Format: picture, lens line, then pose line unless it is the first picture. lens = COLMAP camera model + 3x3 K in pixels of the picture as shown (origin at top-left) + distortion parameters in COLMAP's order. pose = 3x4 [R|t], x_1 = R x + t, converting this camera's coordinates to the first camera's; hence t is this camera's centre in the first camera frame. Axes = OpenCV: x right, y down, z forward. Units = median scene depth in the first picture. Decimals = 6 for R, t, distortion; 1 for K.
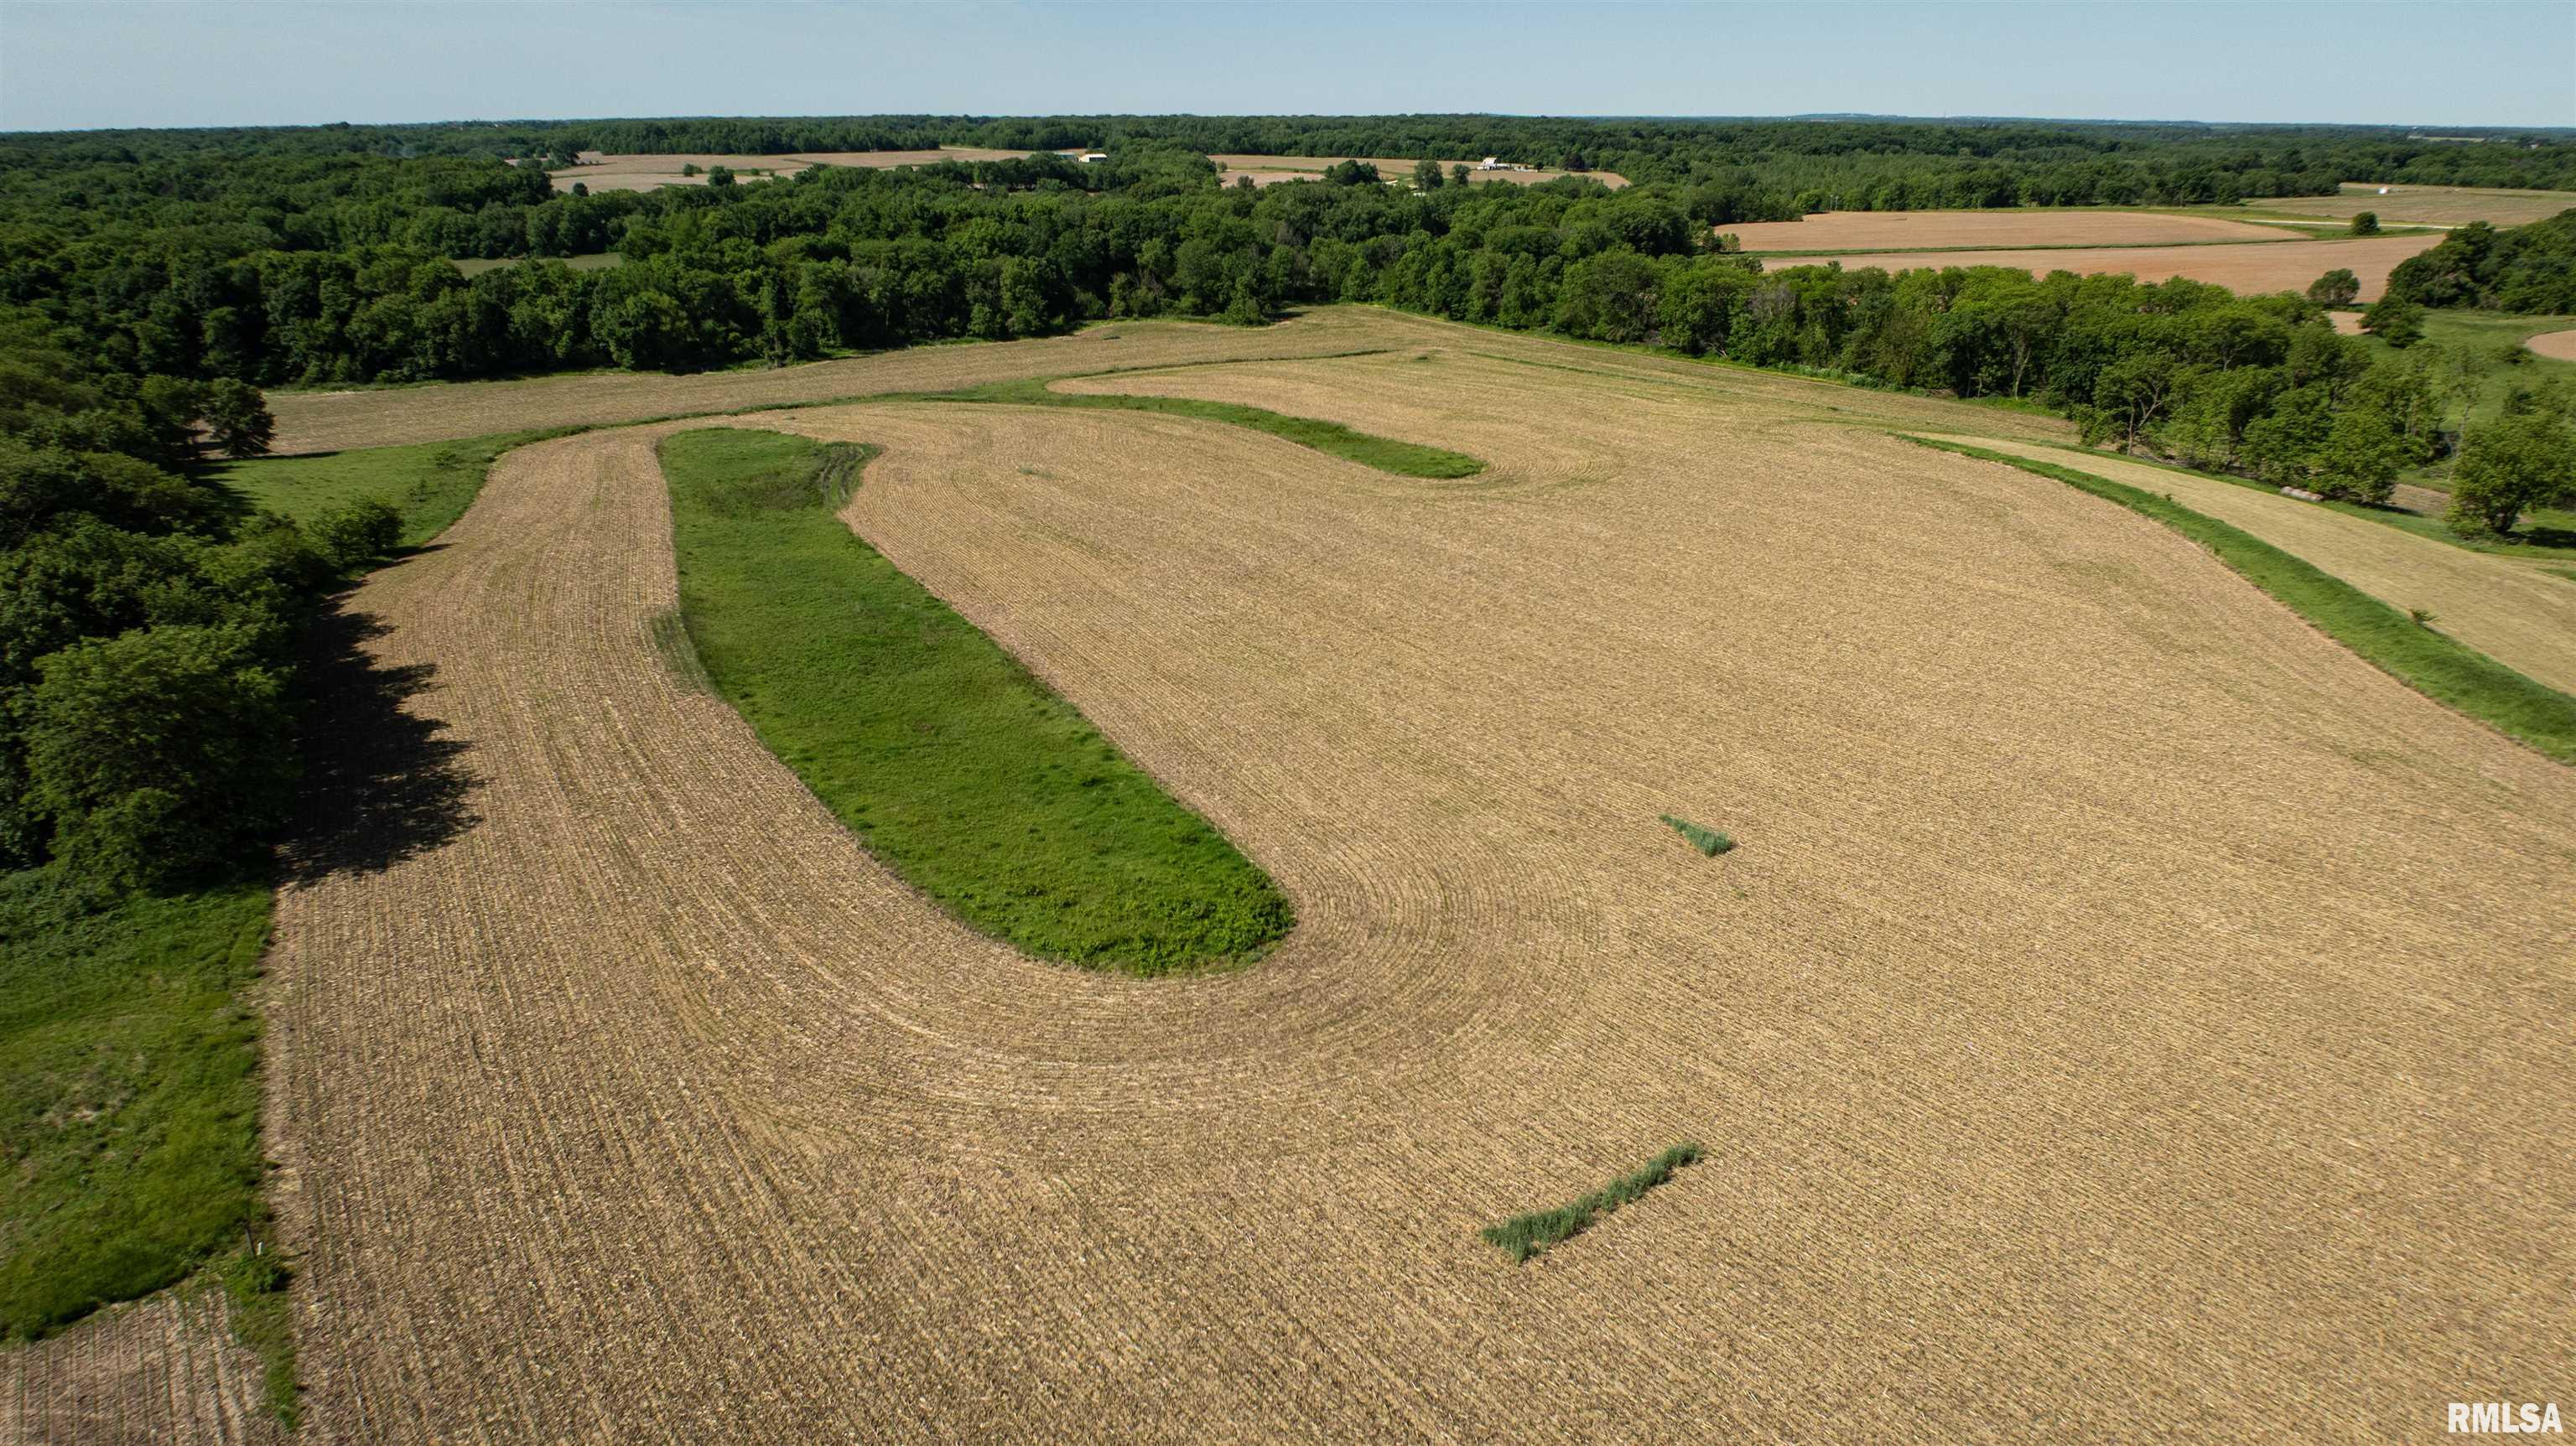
lens RADIAL K [[1596.9, 0, 1295.7], [0, 1596.9, 717.7], [0, 0, 1]] dist [-0.035471, -0.006331]
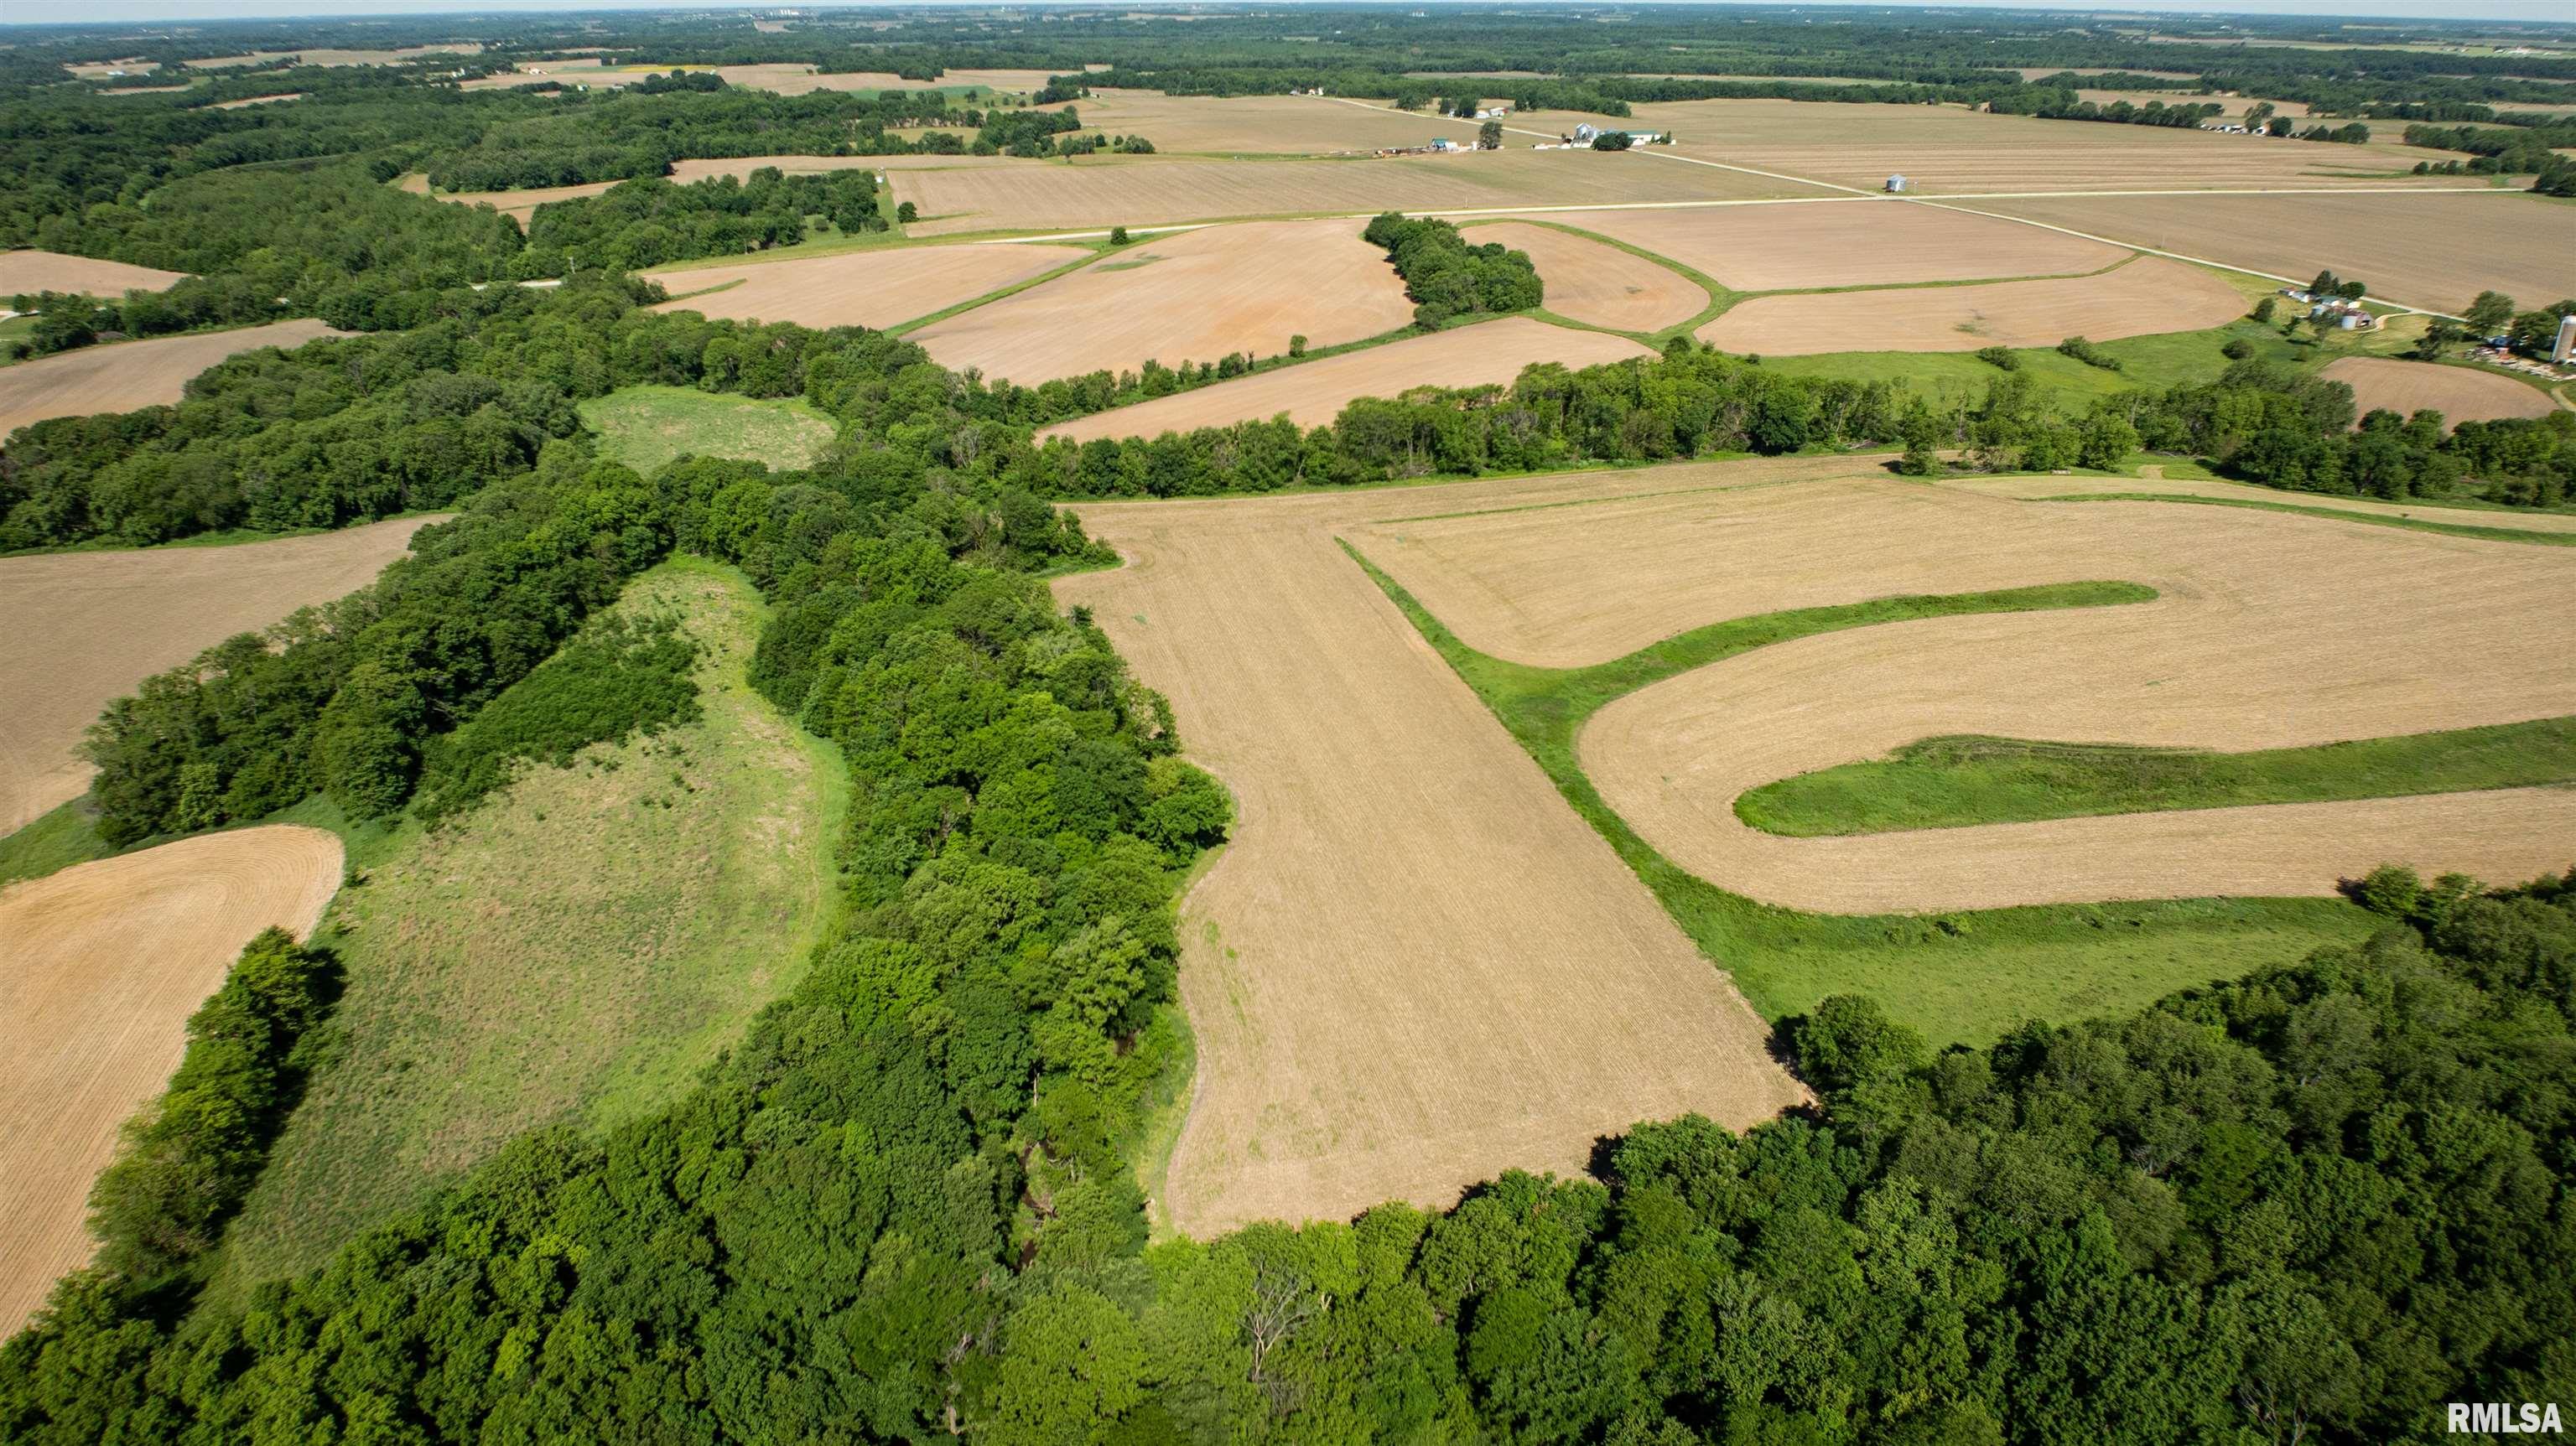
lens RADIAL K [[1590.7, 0, 1292.1], [0, 1590.7, 725.9], [0, 0, 1]] dist [-0.031176, -0.011976]
pose [[0.338728, -0.392173, 0.855256, -0.839746], [0.333788, 0.899956, 0.280472, -0.391214], [-0.879687, 0.190470, 0.435744, 0.526095]]
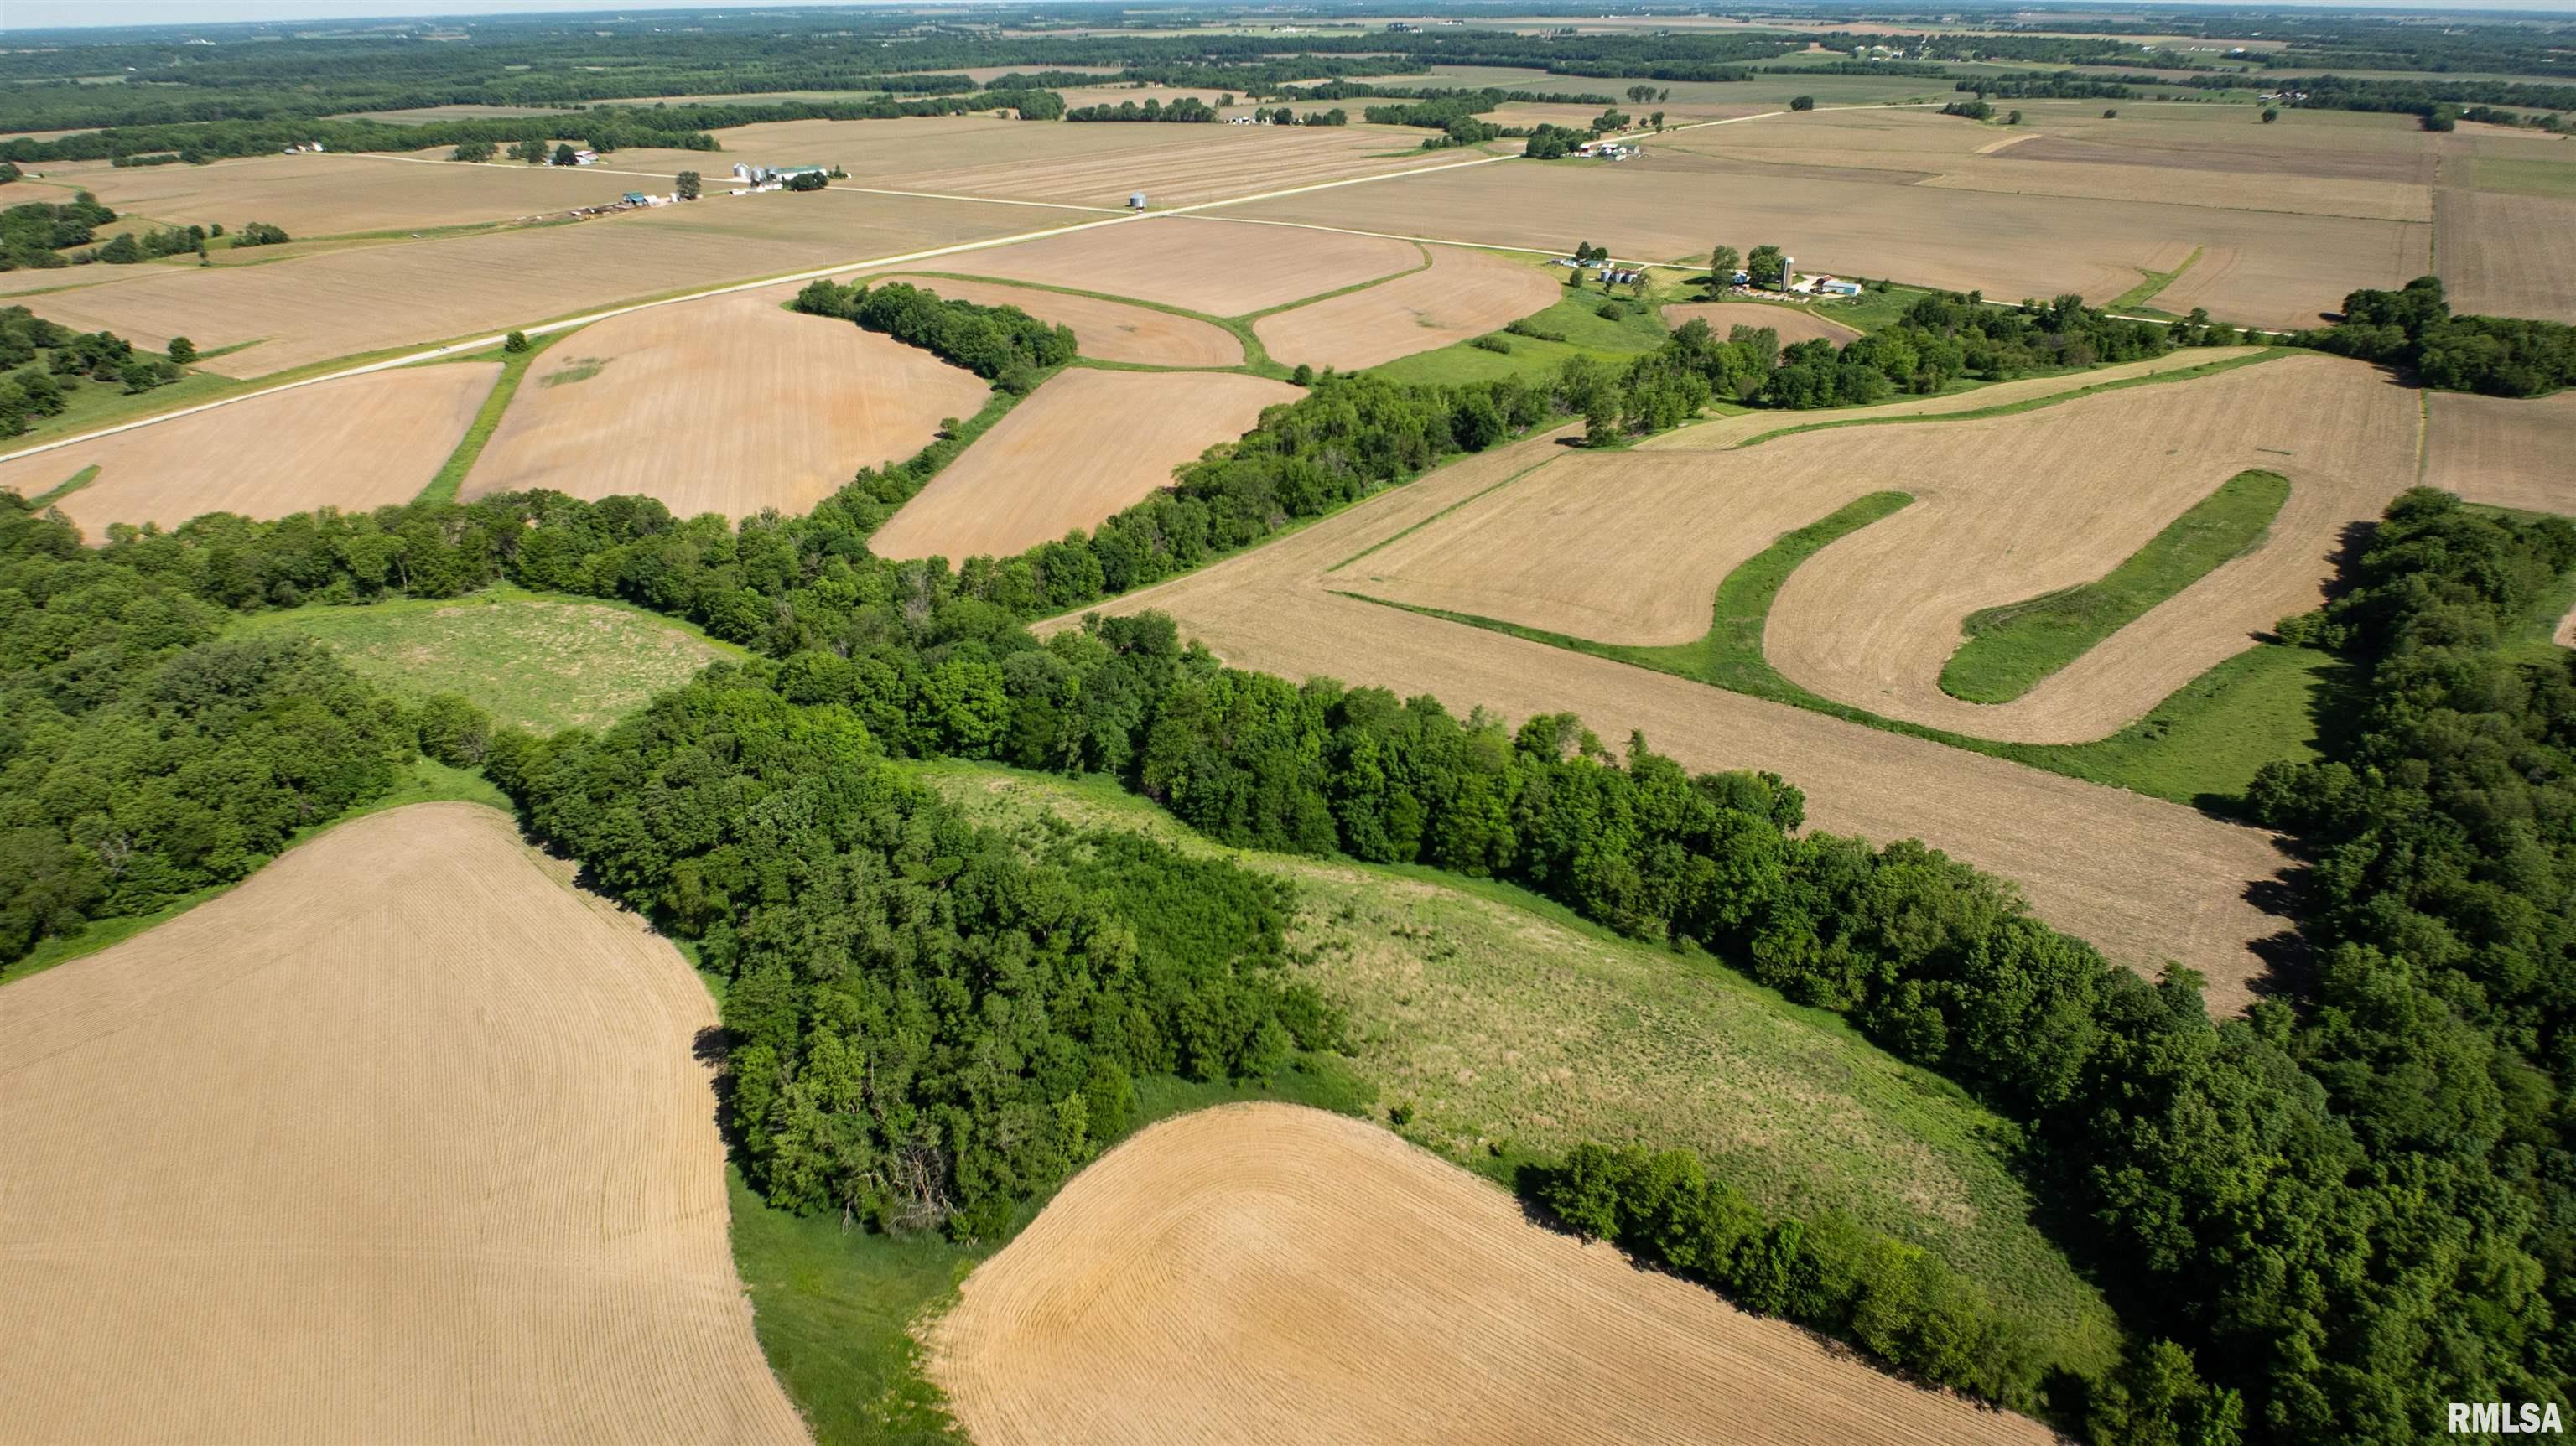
lens RADIAL K [[1590.7, 0, 1292.1], [0, 1590.7, 725.9], [0, 0, 1]] dist [-0.031176, -0.011976]
pose [[-0.320746, -0.394624, 0.861043, -0.896632], [0.344074, 0.798425, 0.494096, -0.677791], [-0.882460, 0.454742, -0.120311, 1.102329]]
